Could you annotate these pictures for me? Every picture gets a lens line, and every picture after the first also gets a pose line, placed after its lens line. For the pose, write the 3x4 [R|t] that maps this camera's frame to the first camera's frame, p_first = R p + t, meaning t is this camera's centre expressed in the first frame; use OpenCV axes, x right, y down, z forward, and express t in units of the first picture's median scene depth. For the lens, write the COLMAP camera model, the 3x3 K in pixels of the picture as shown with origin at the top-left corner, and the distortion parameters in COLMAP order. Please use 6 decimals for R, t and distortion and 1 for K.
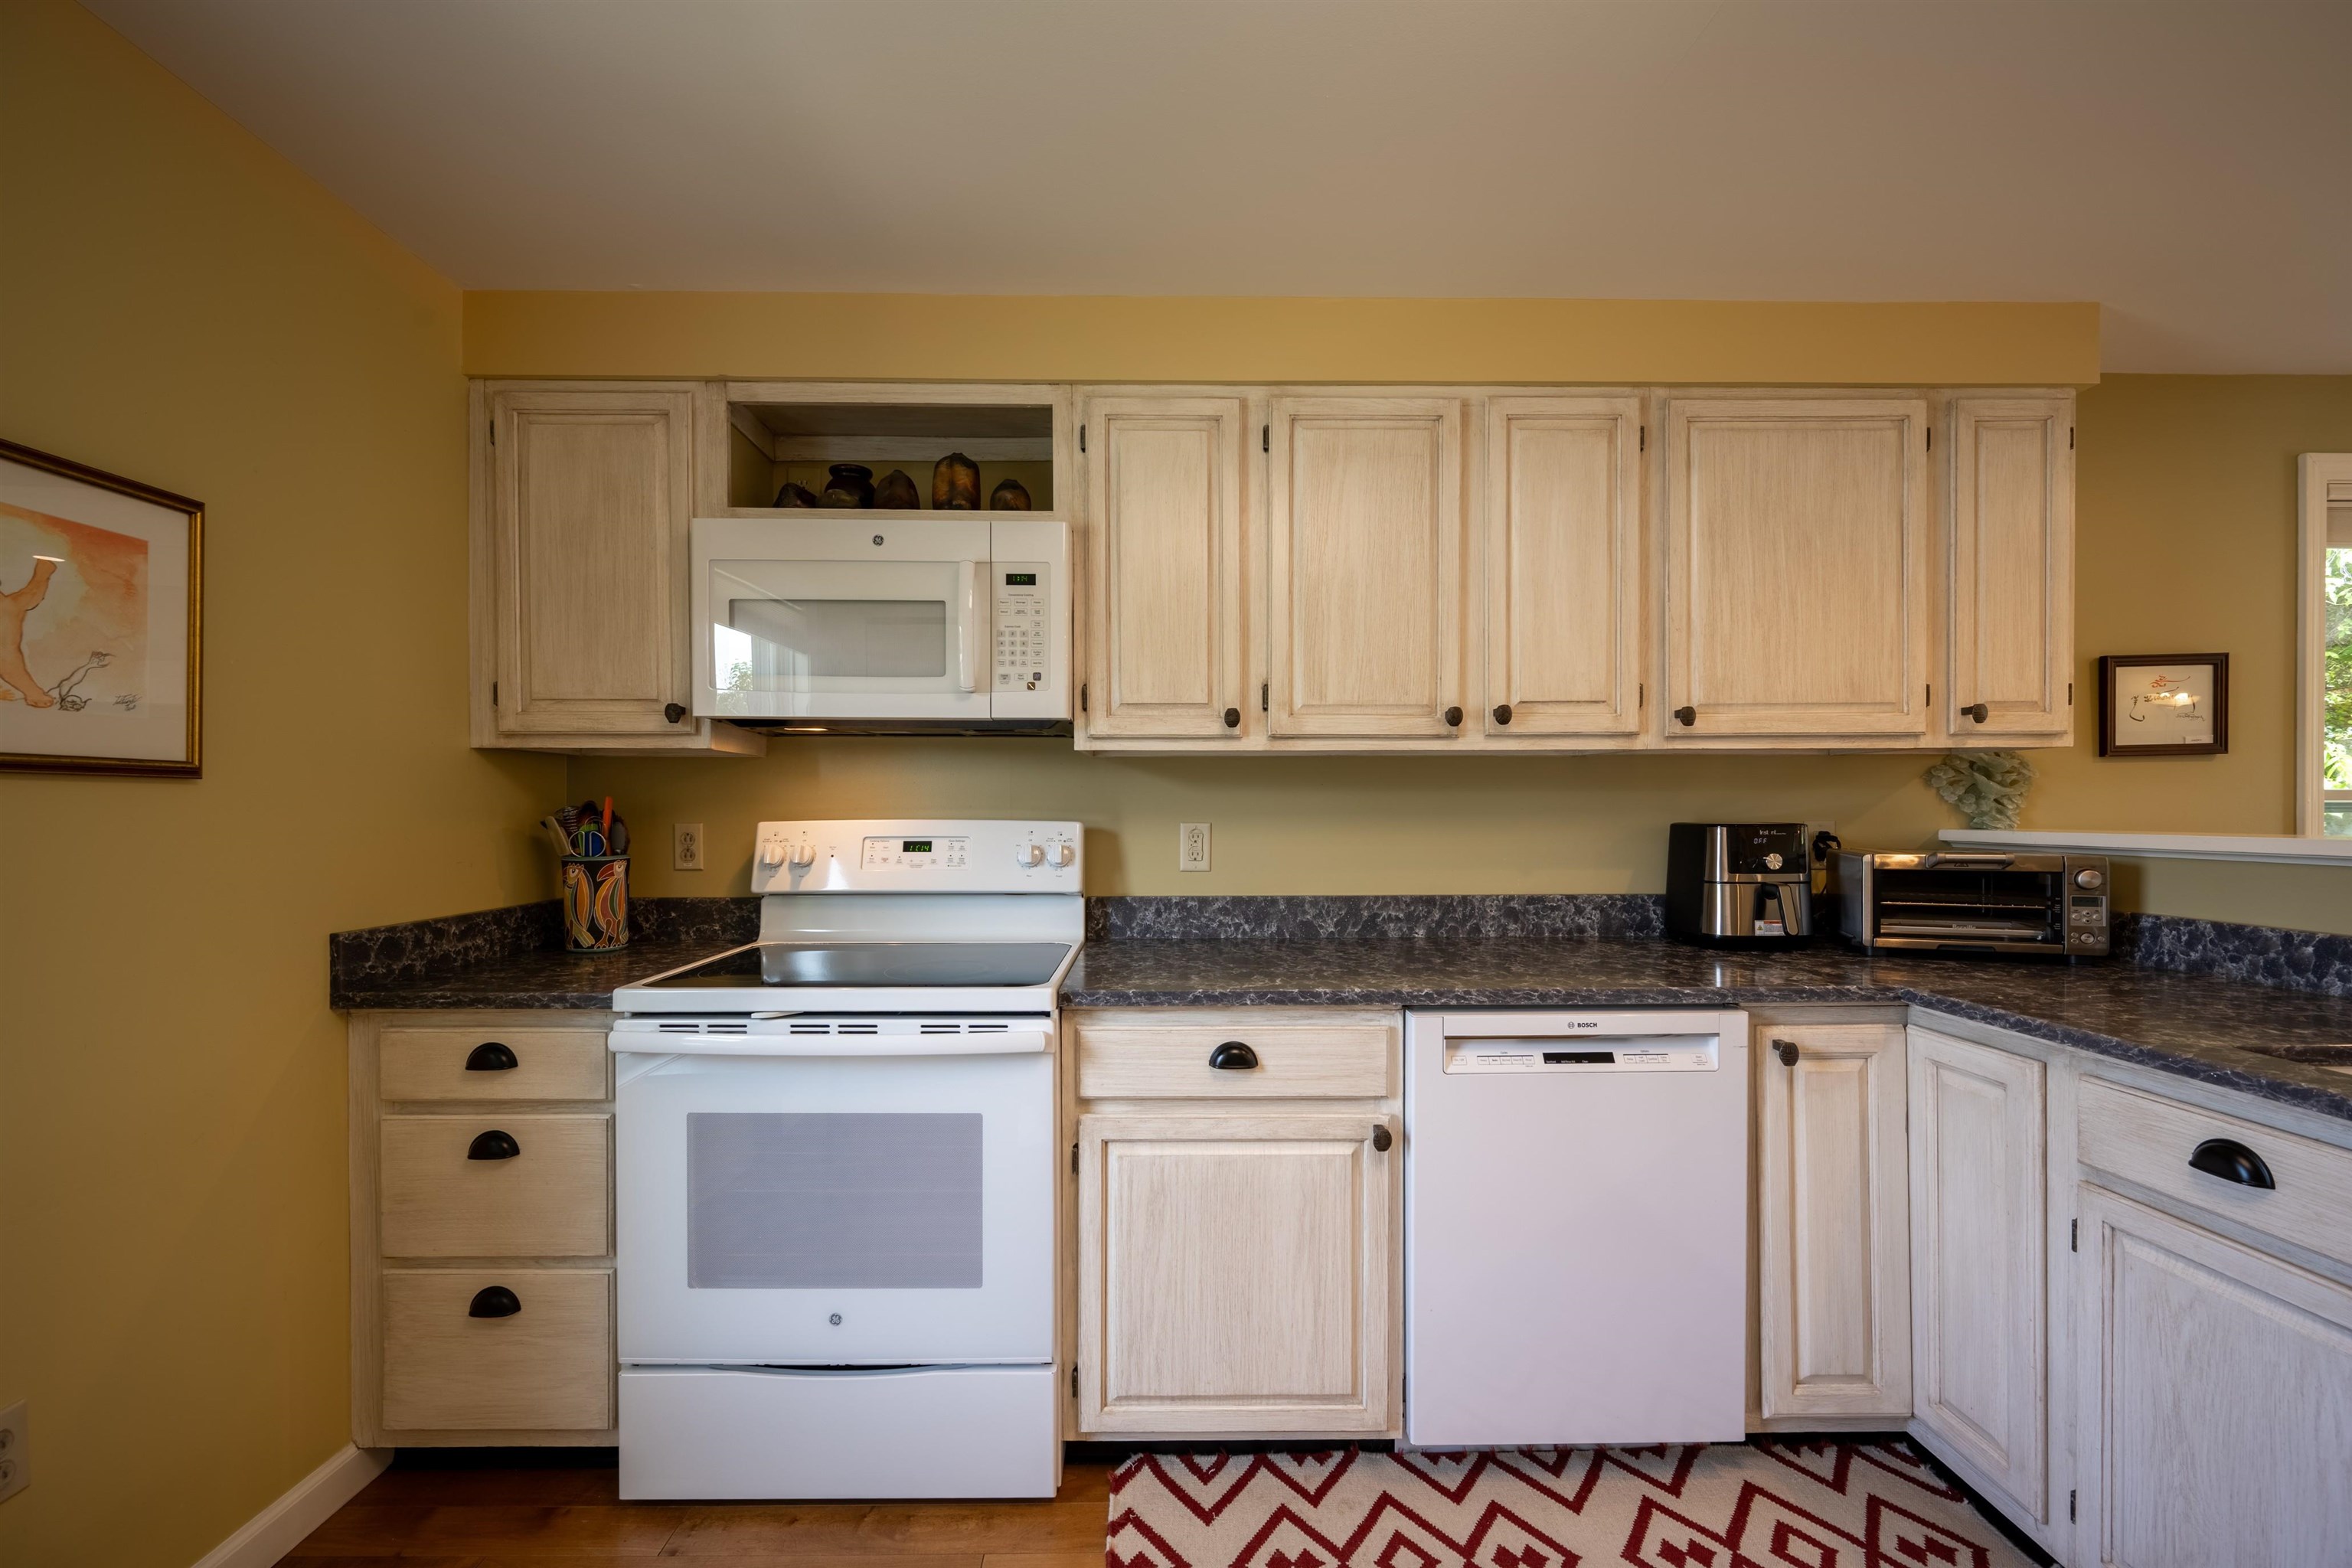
lens RADIAL K [[929.4, 0, 1180.0], [0, 929.4, 818.7], [0, 0, 1]] dist [-0.001365, 0.000577]
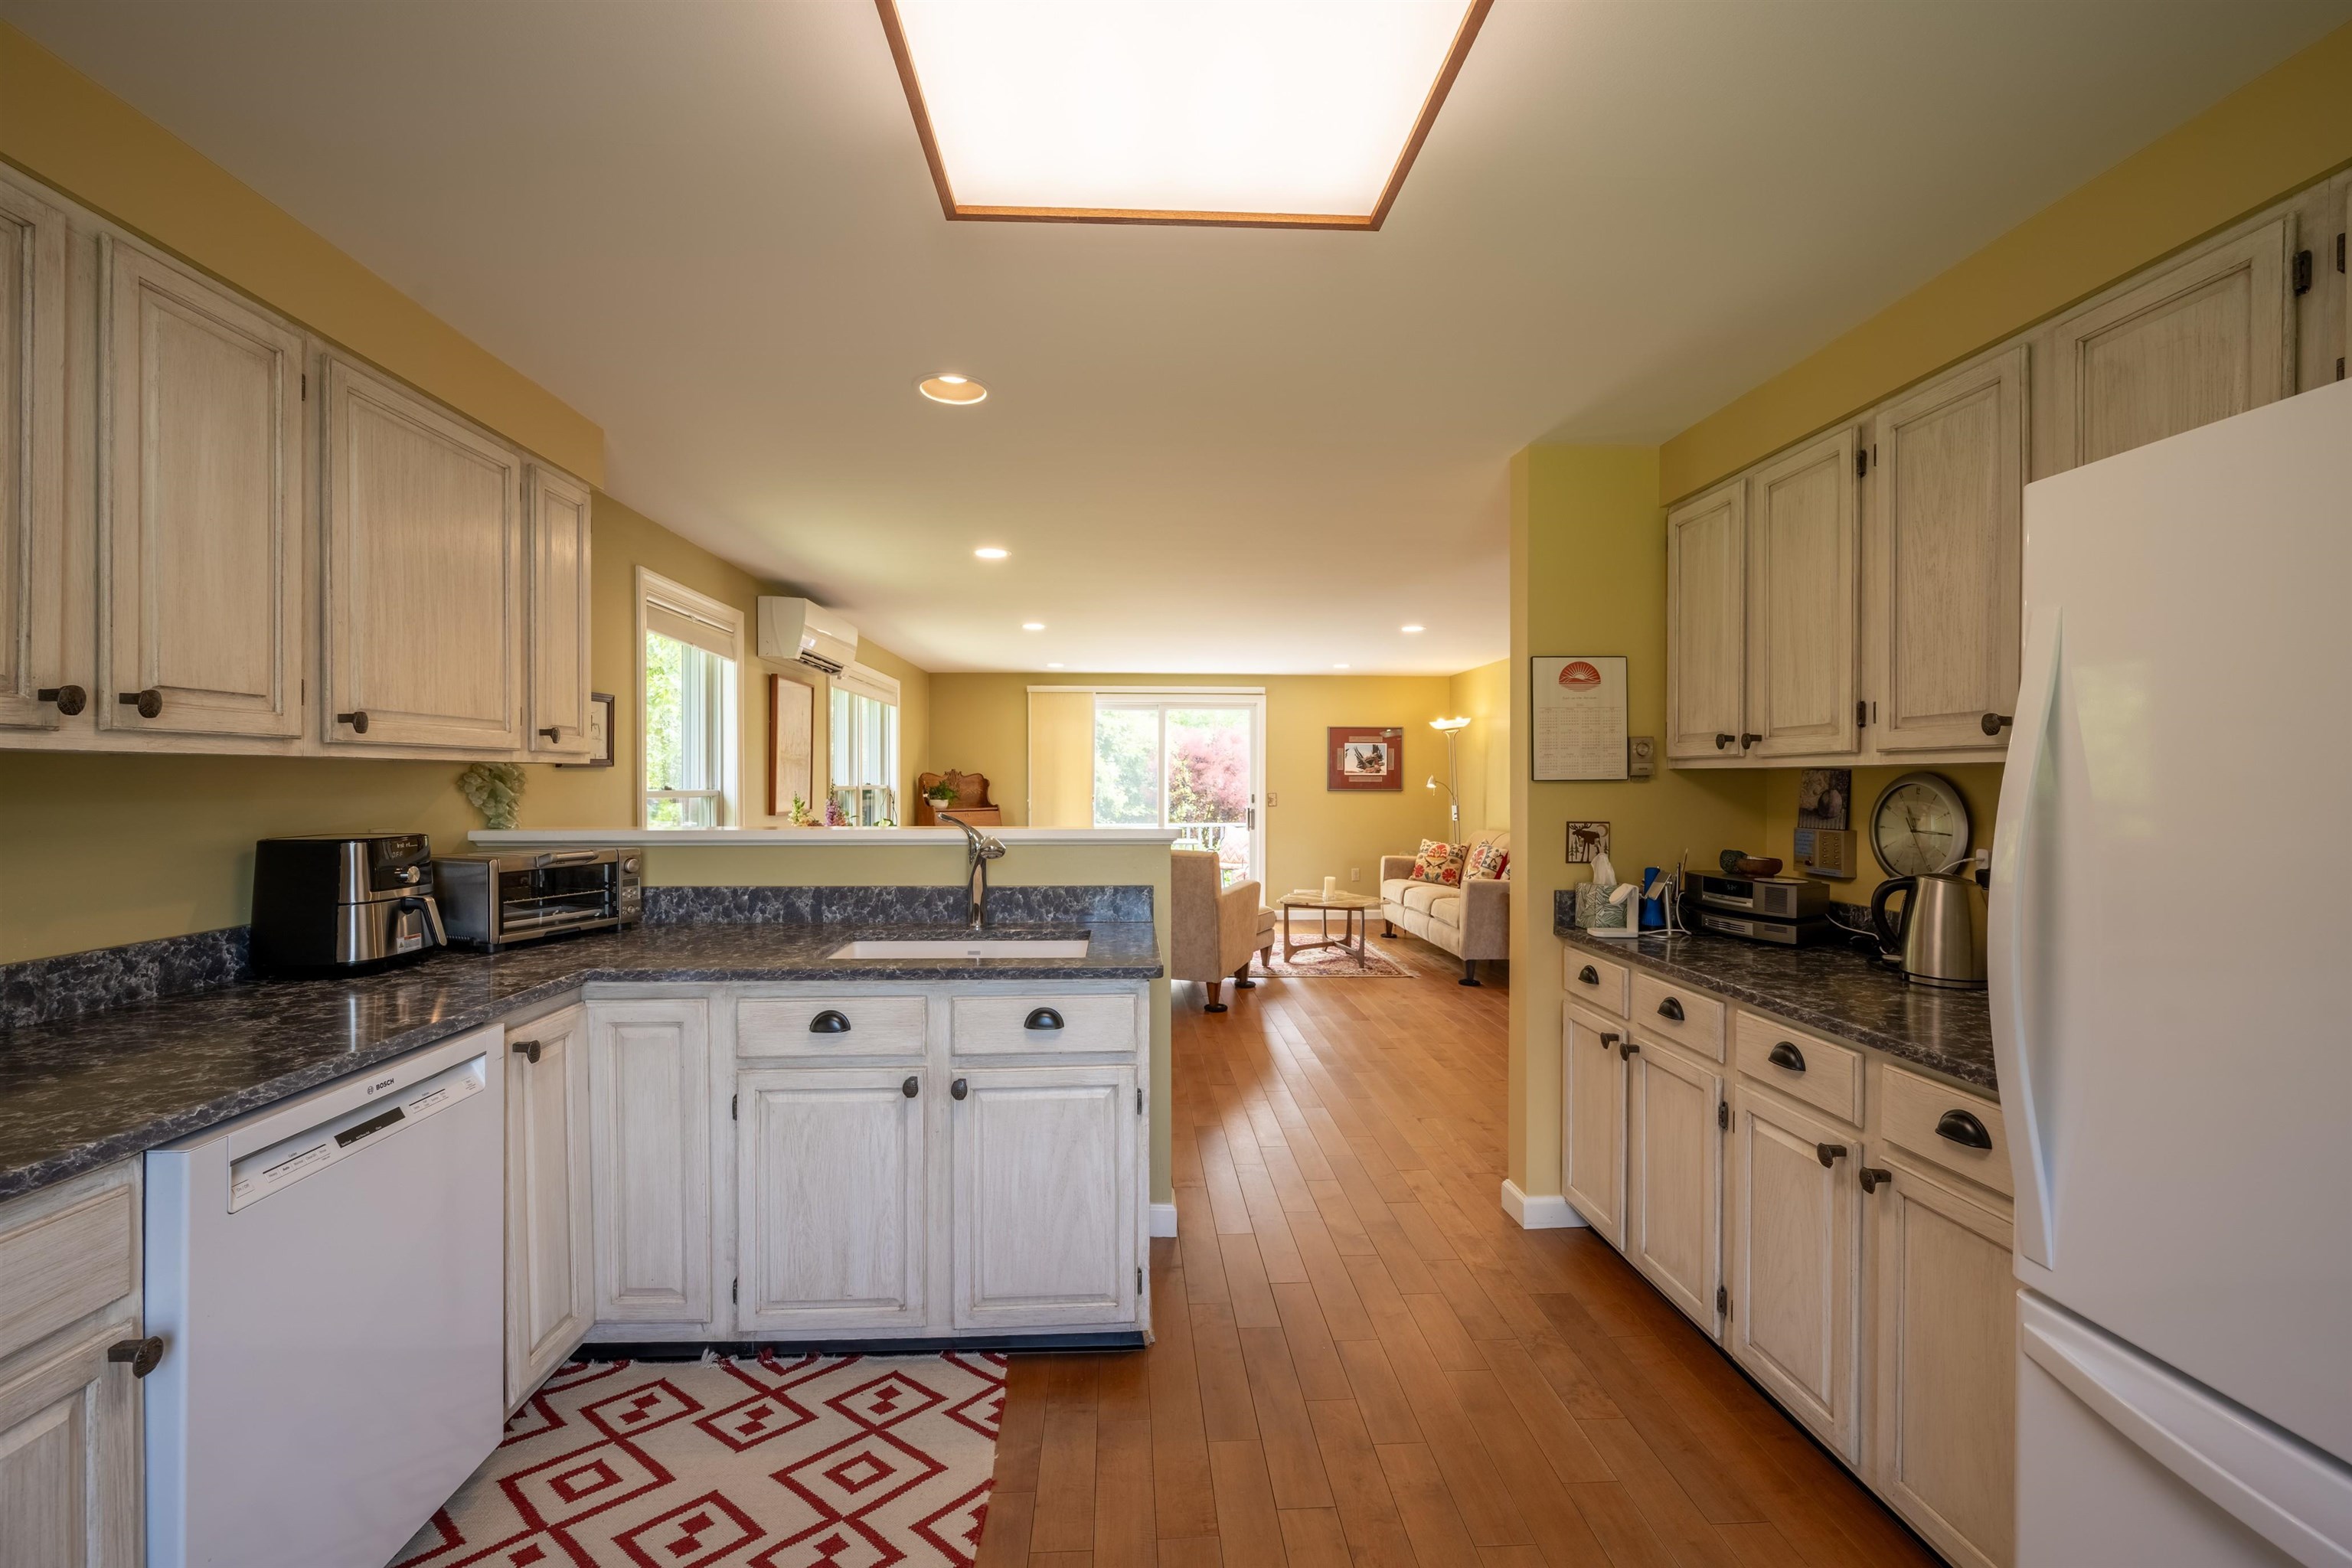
lens RADIAL K [[929.4, 0, 1169.1], [0, 929.4, 786.6], [0, 0, 1]] dist [-0.001365, 0.000577]
pose [[-0.030069, -0.001899, 0.999546, -0.377531], [0.009519, 0.999952, 0.002186, -0.042846], [-0.999503, 0.009580, -0.030049, 0.243881]]
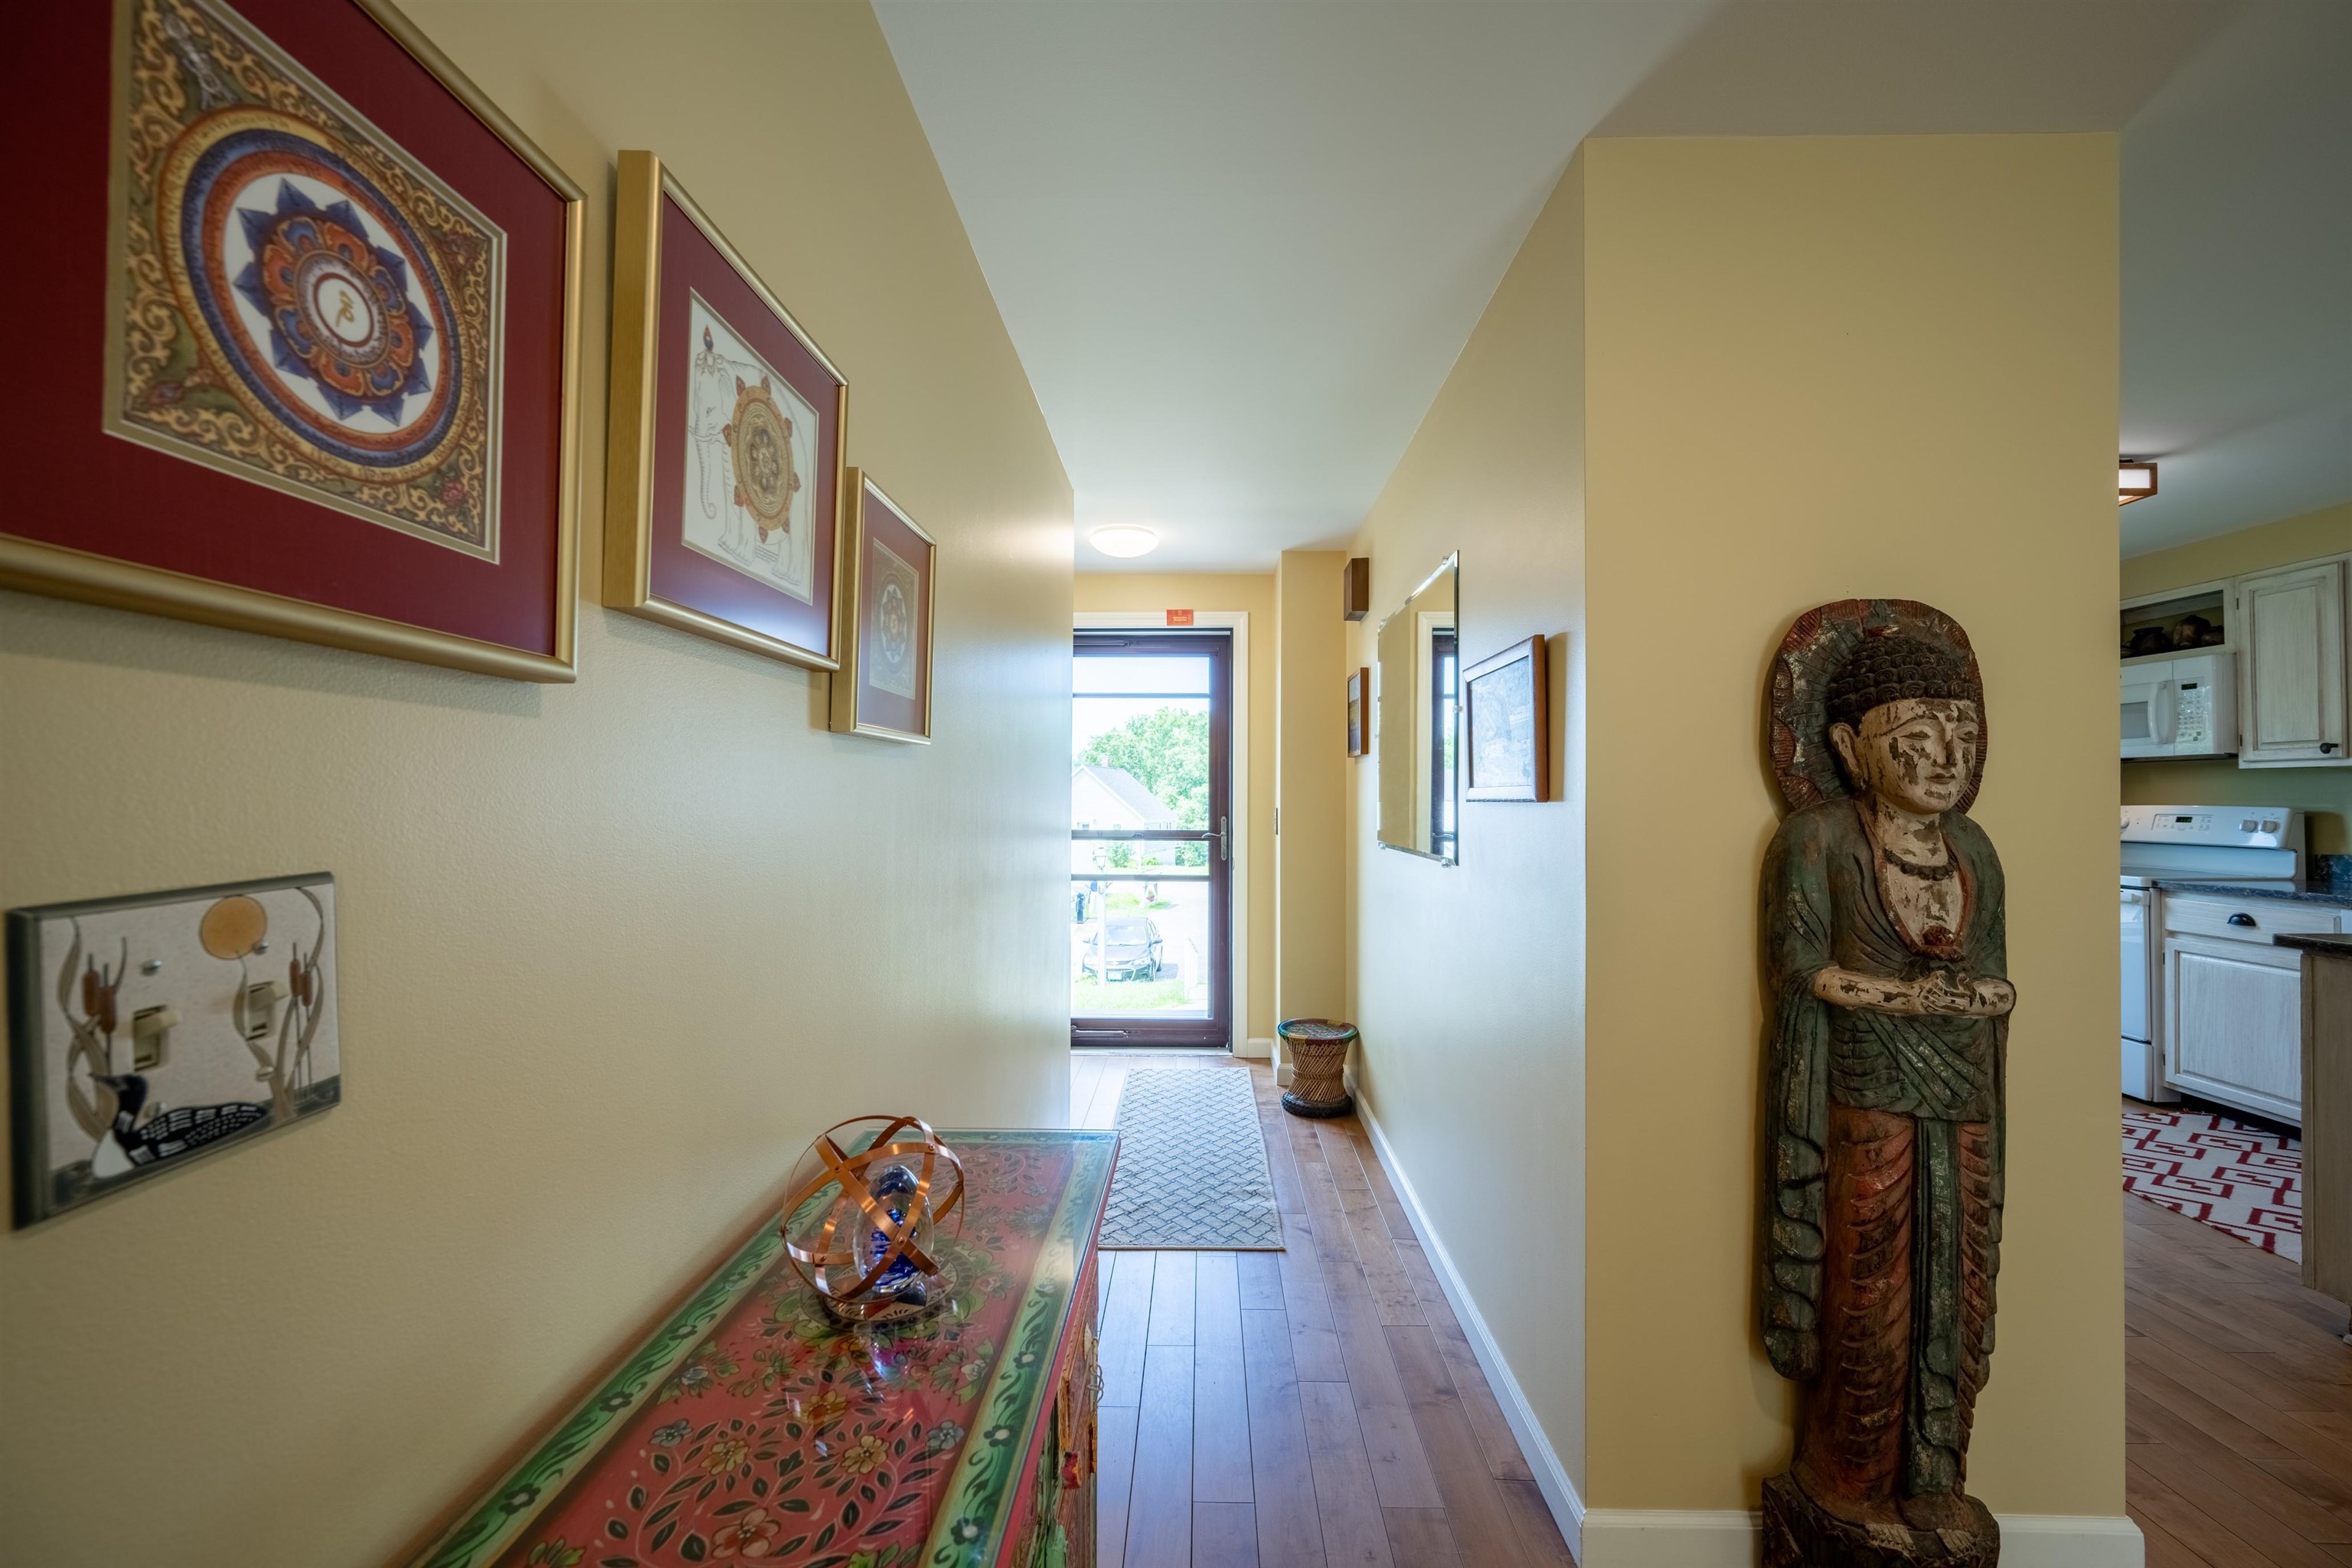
lens RADIAL K [[929.4, 0, 1180.0], [0, 929.4, 795.2], [0, 0, 1]] dist [-0.001365, 0.000577]
pose [[-0.029738, -0.002445, -0.999555, 1.856151], [-0.010590, 0.999942, -0.002131, 0.006857], [0.999502, 0.010522, -0.029763, -1.099533]]
